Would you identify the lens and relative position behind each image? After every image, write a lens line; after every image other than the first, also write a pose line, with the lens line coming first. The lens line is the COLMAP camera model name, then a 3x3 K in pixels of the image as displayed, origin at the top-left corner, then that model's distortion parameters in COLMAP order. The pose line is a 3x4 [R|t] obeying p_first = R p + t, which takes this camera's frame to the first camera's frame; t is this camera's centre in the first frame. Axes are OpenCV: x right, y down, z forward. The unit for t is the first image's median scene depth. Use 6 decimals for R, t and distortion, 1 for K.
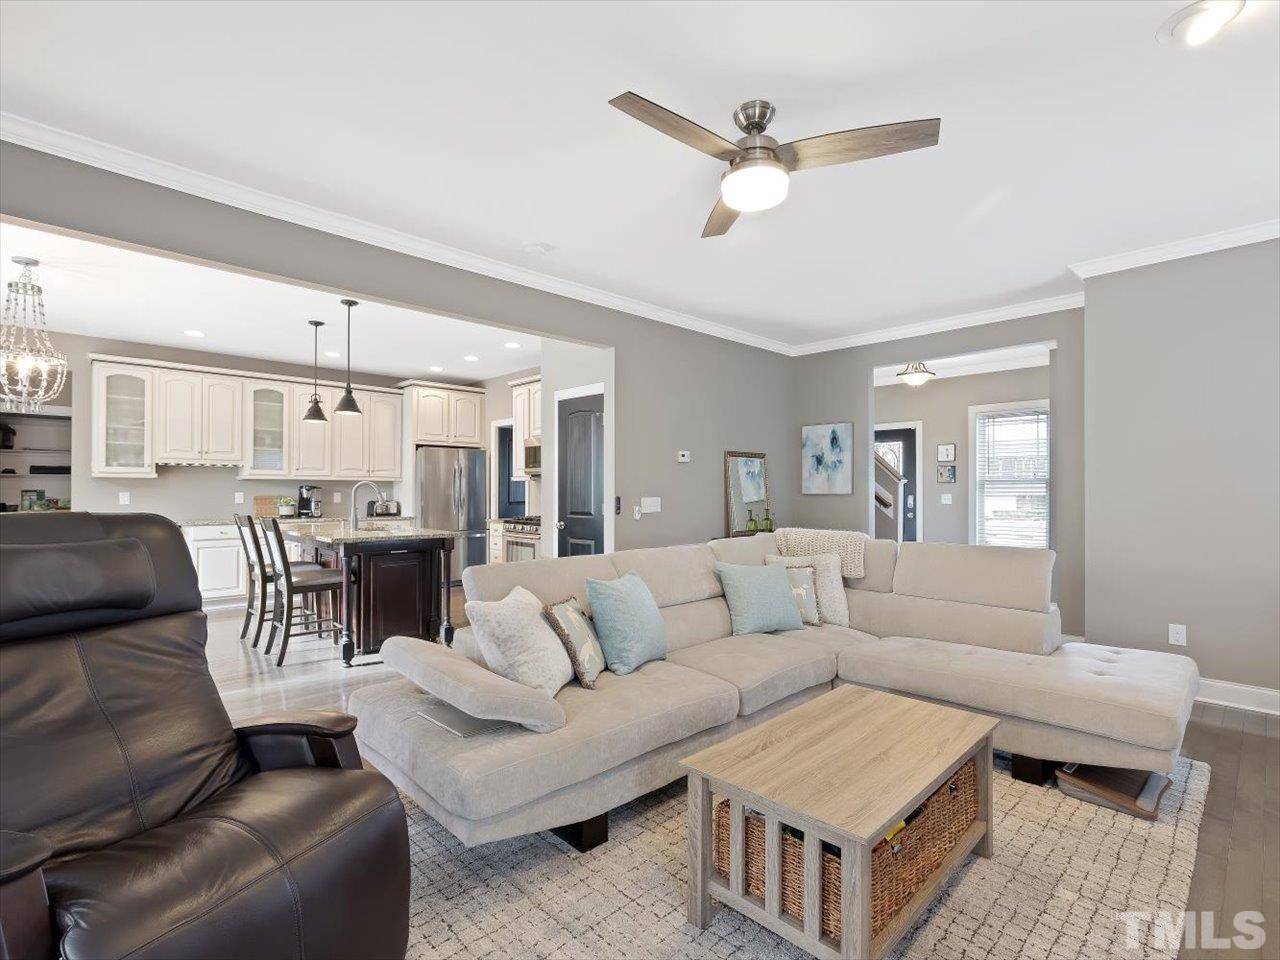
lens RADIAL K [[611.9, 0, 645.7], [0, 611.9, 484.7], [0, 0, 1]] dist [-0.013217, 0.002934]
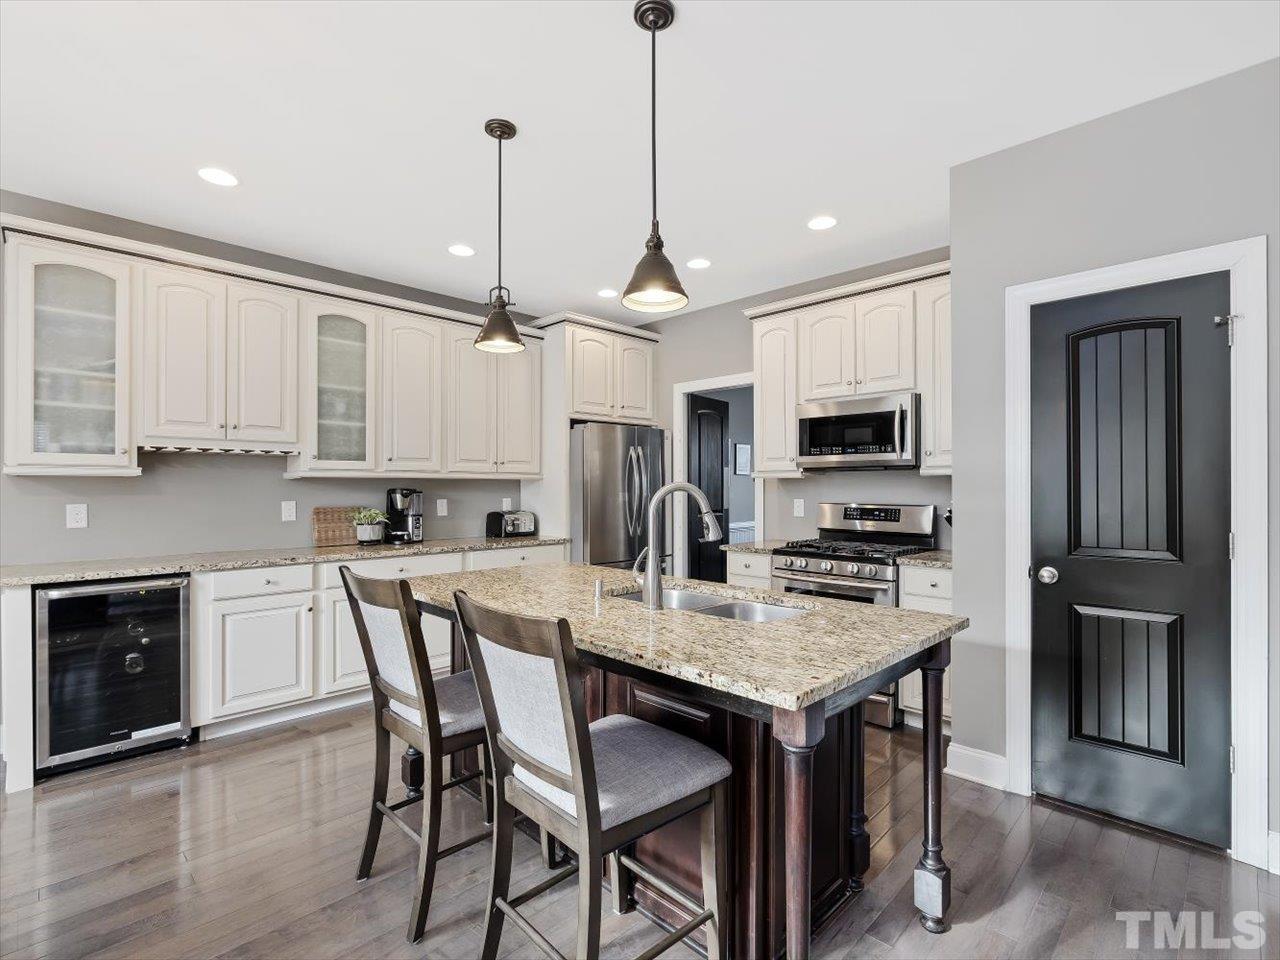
lens RADIAL K [[611.9, 0, 633.1], [0, 611.9, 481.3], [0, 0, 1]] dist [-0.013217, 0.002934]
pose [[0.999961, -0.003583, 0.008063, -0.356916], [0.003575, 0.999993, 0.000905, -0.005135], [-0.008066, -0.000876, 0.999967, 0.439850]]
